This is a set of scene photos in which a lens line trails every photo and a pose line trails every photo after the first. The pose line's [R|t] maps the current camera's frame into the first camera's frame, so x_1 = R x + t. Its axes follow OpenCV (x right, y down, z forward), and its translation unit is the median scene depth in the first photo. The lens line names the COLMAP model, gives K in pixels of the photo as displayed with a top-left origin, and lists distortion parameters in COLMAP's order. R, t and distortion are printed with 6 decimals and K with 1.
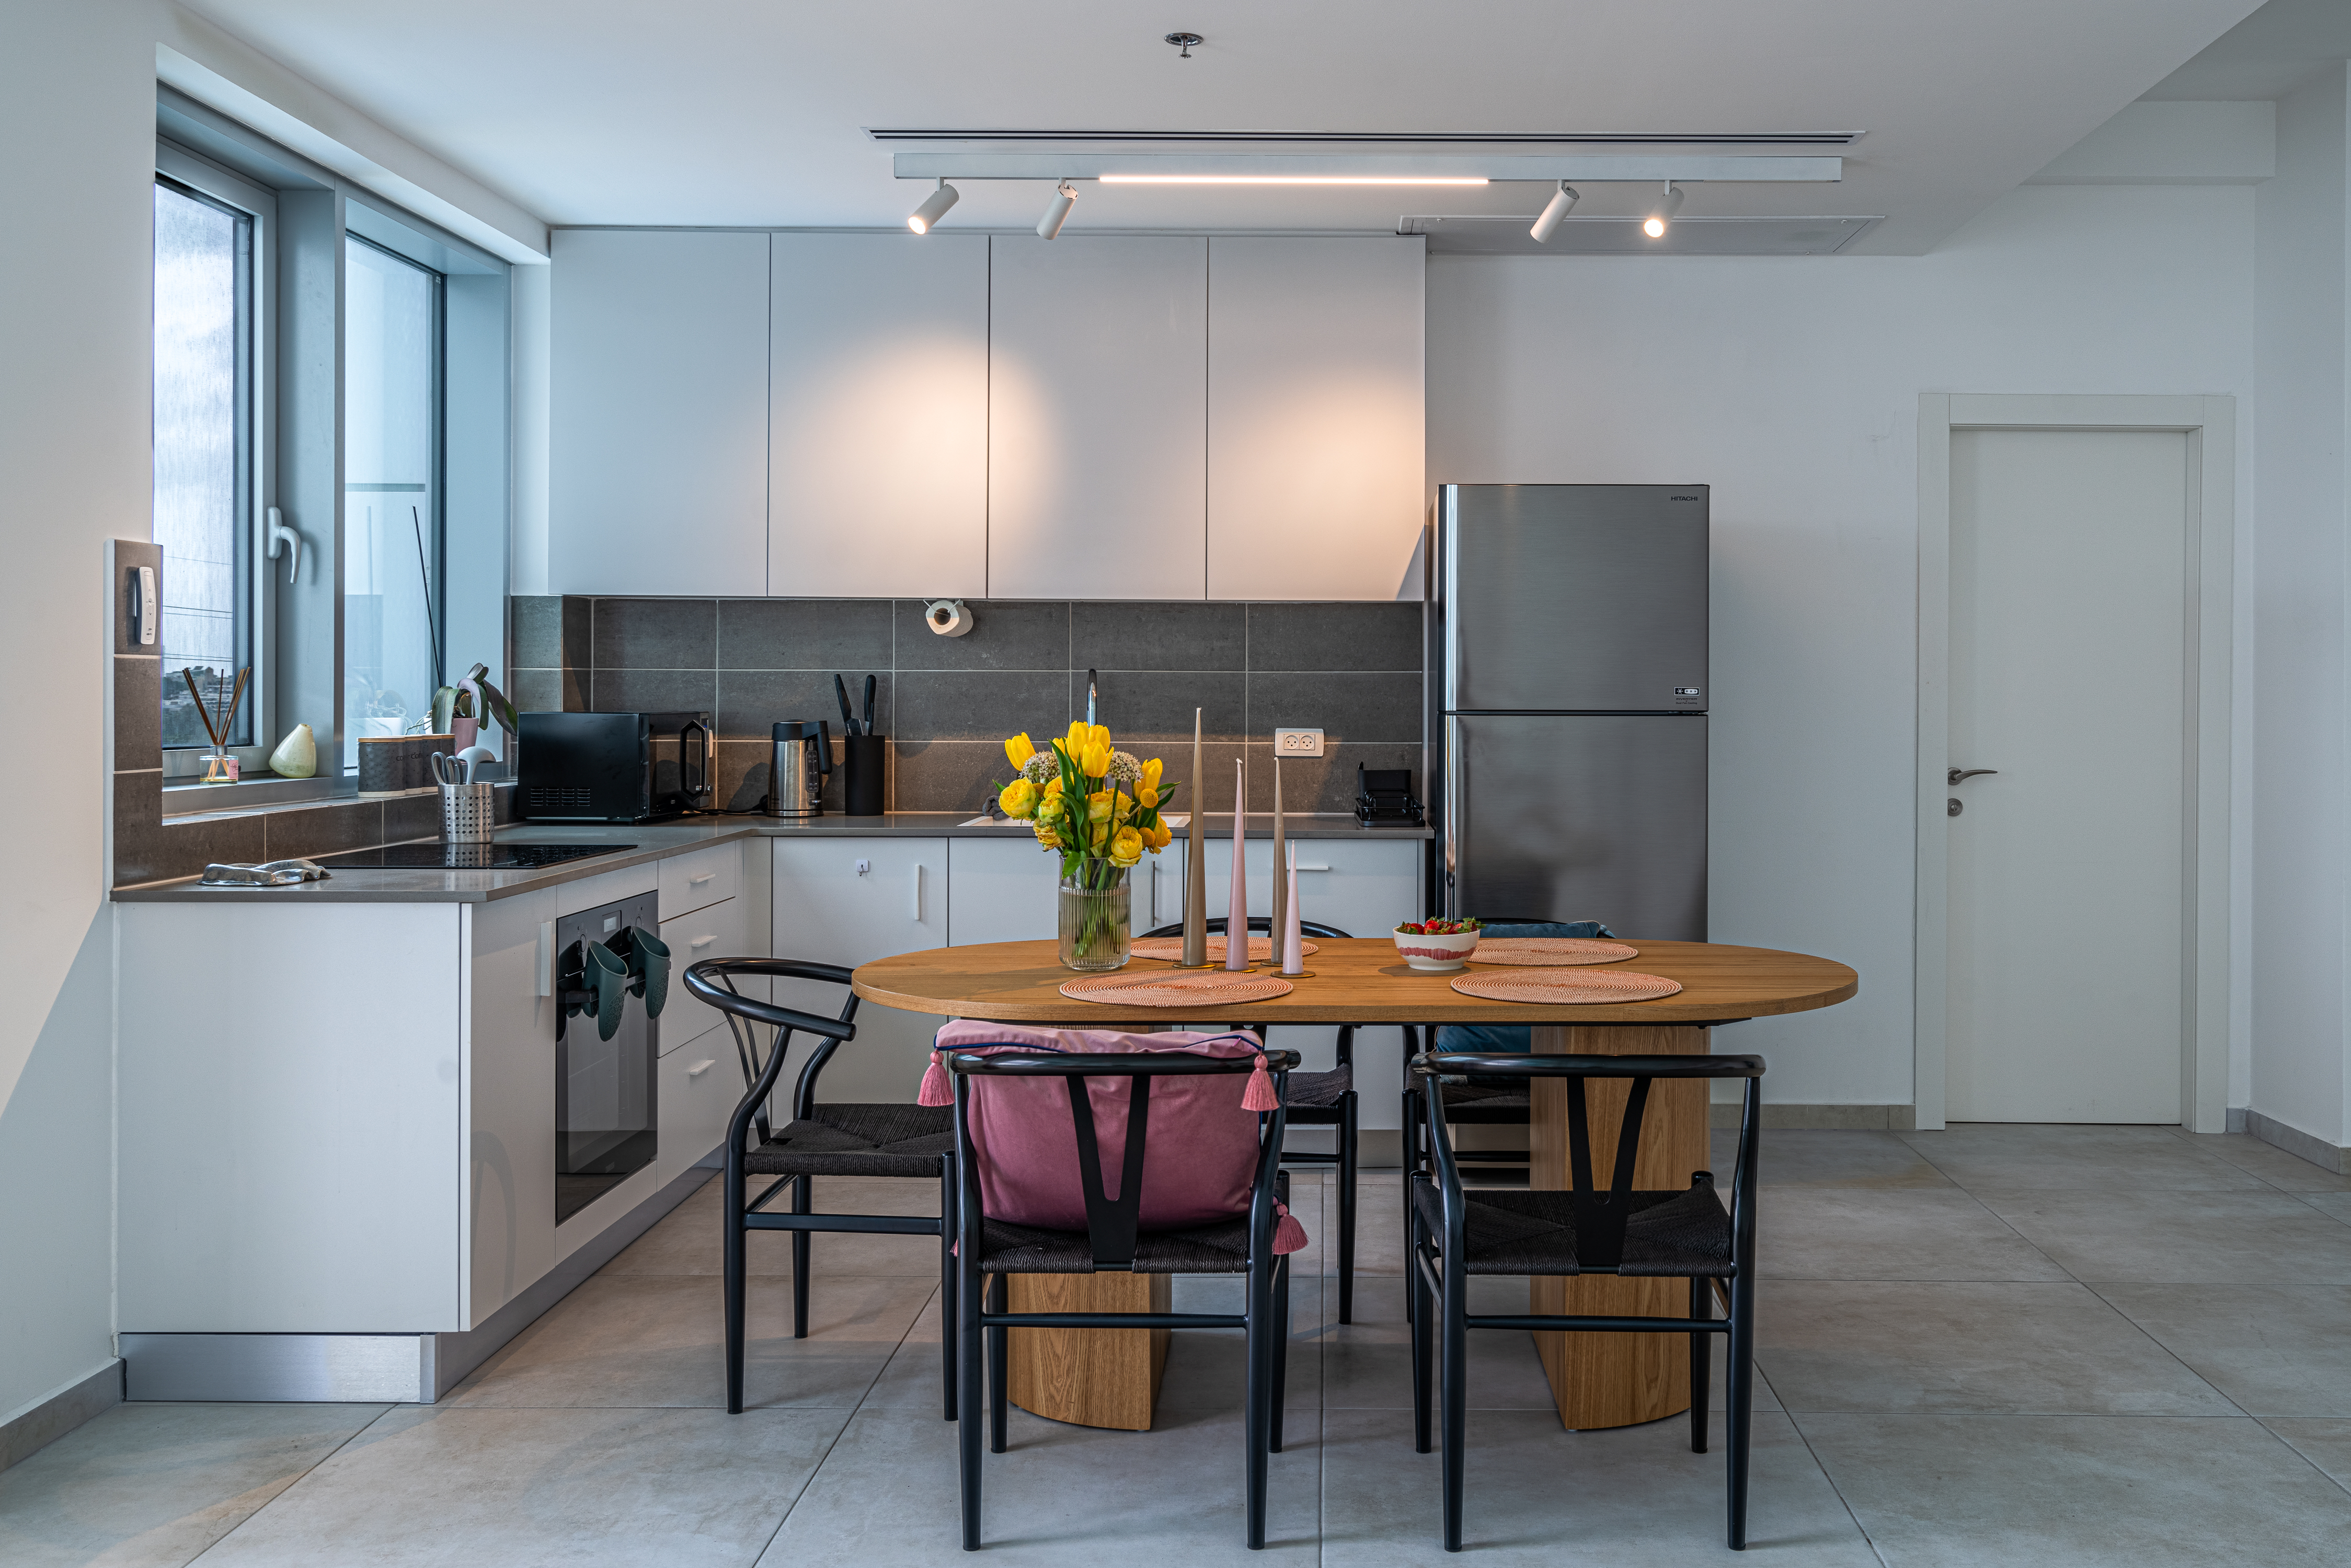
lens RADIAL K [[2126.6, 0, 1179.0], [0, 2126.6, 702.8], [0, 0, 1]] dist [0.001437, 0.000543]
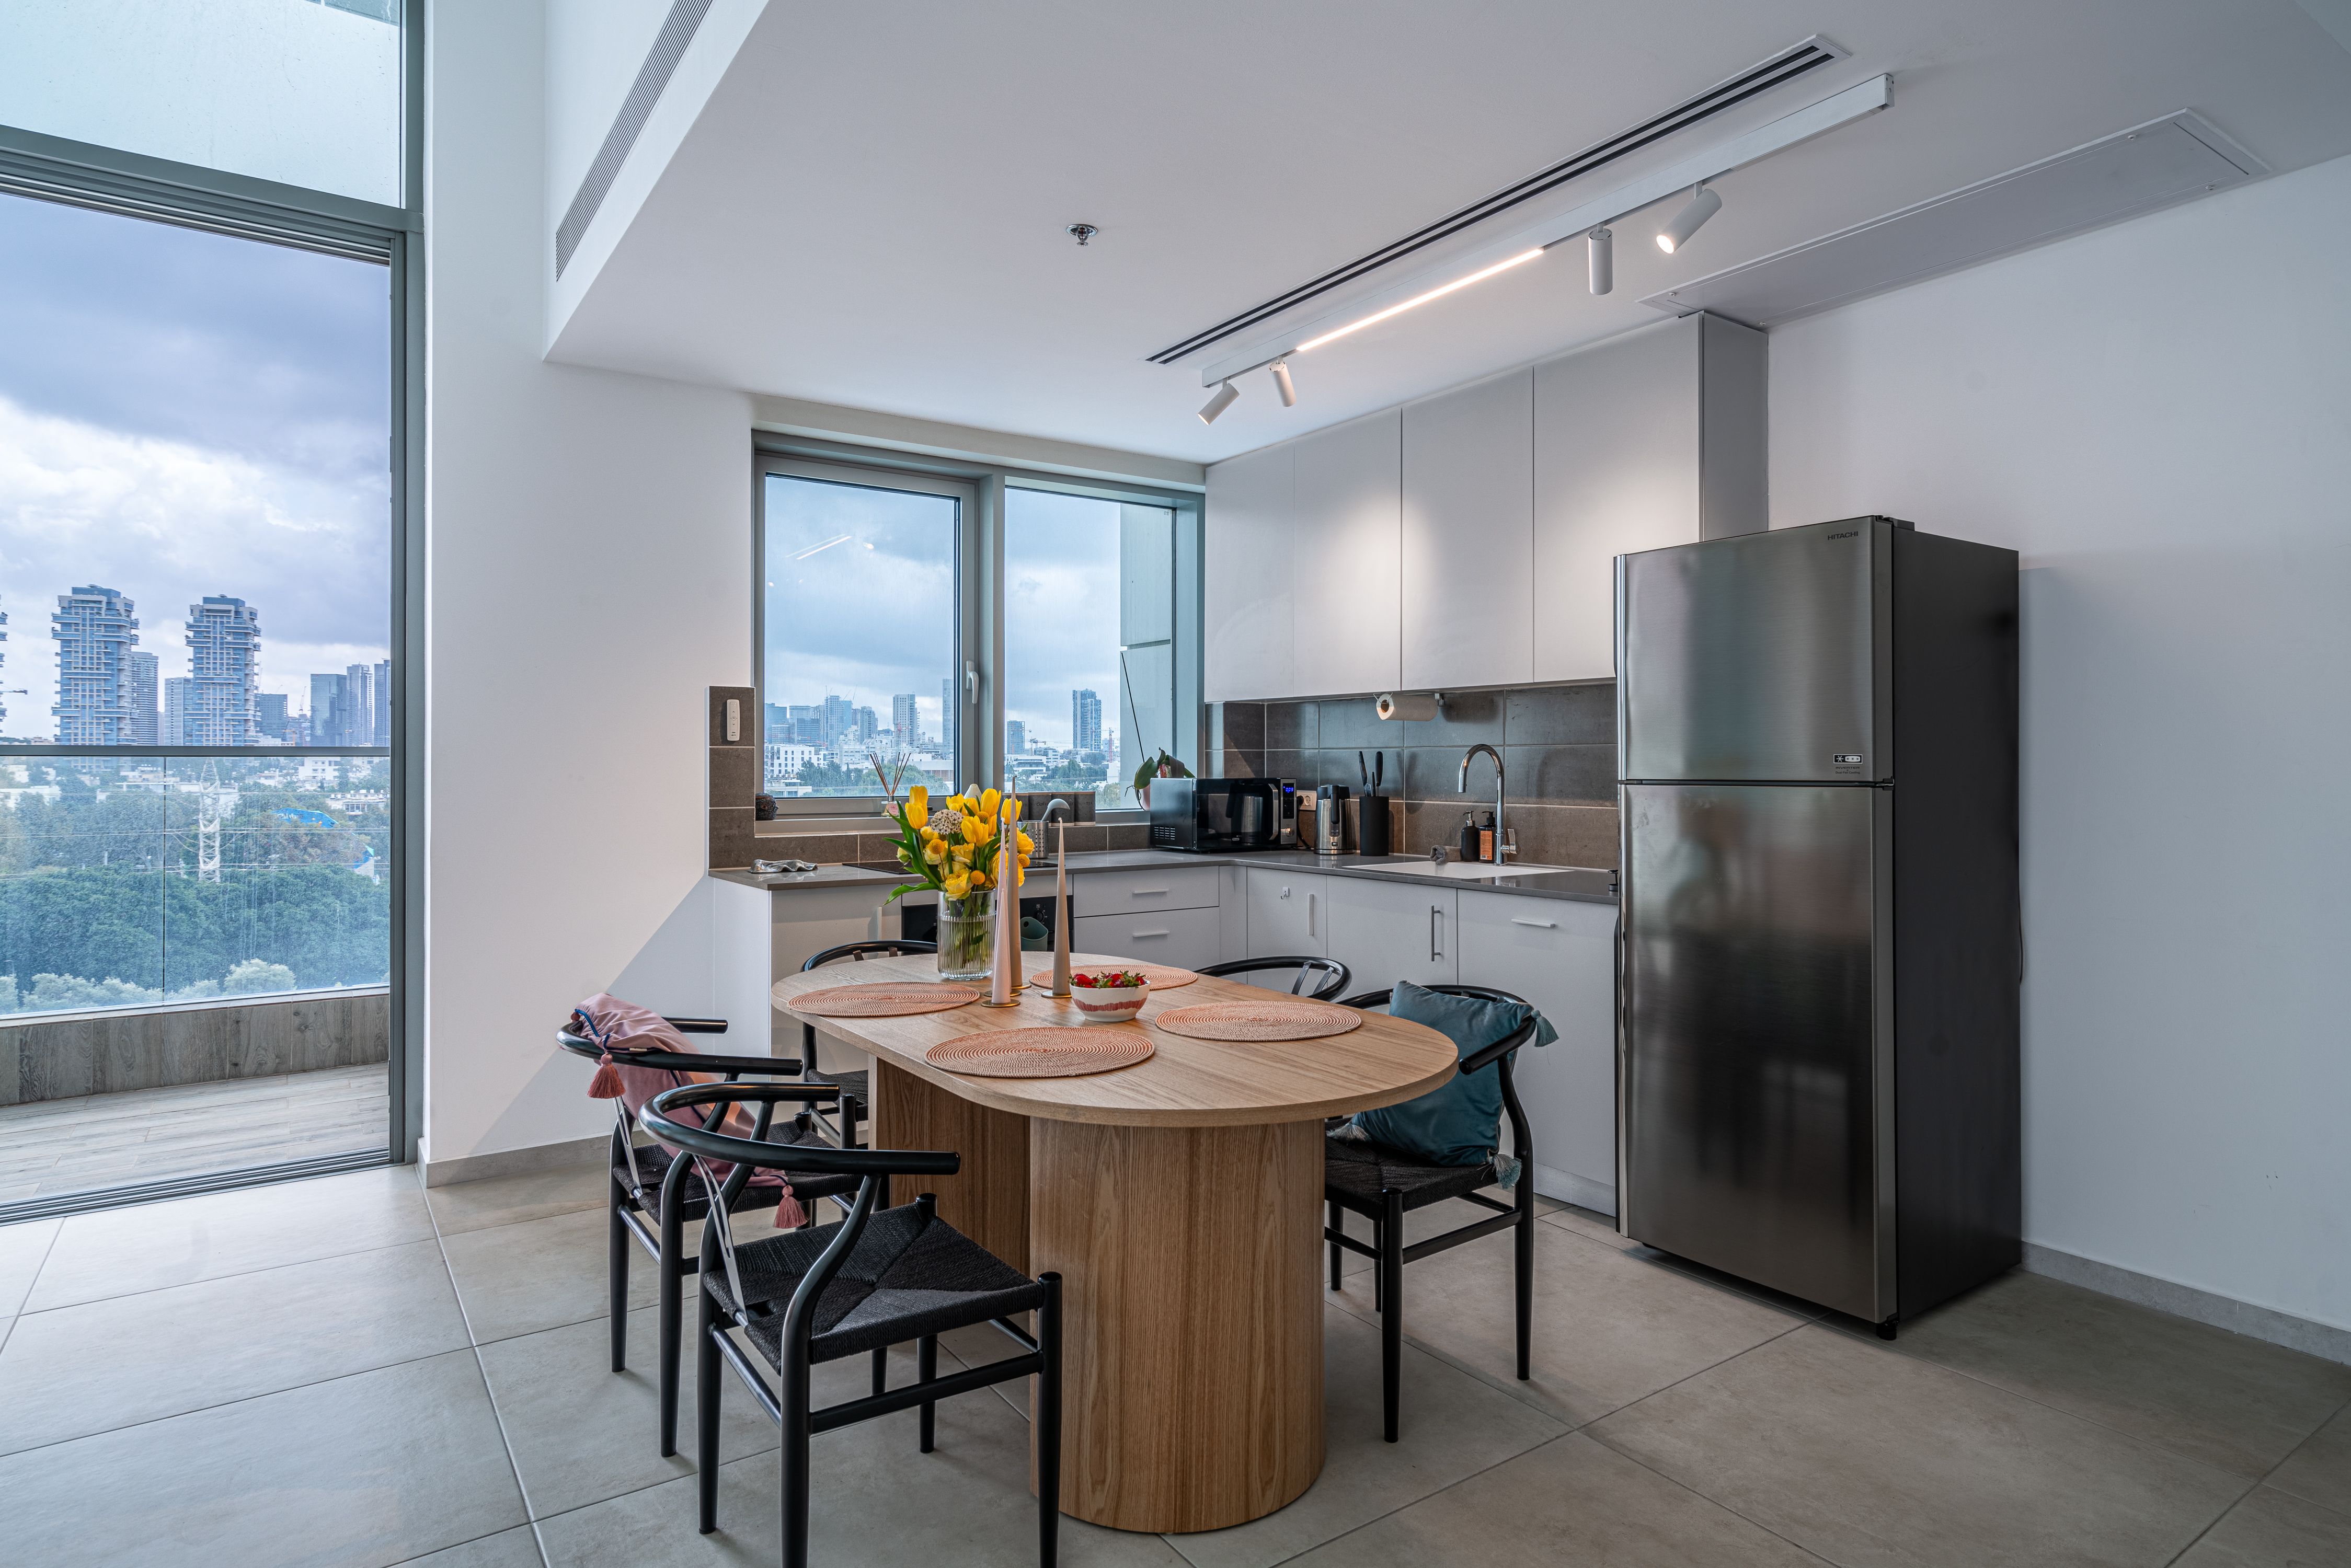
lens RADIAL K [[1275.5, 0, 1176.5], [0, 1275.5, 762.5], [0, 0, 1]] dist [0.003292, 0.000232]
pose [[0.600999, -0.006079, -0.799227, 0.439970], [0.000488, 0.999974, -0.007238, -0.000274], [0.799249, 0.003960, 0.600986, 0.426422]]
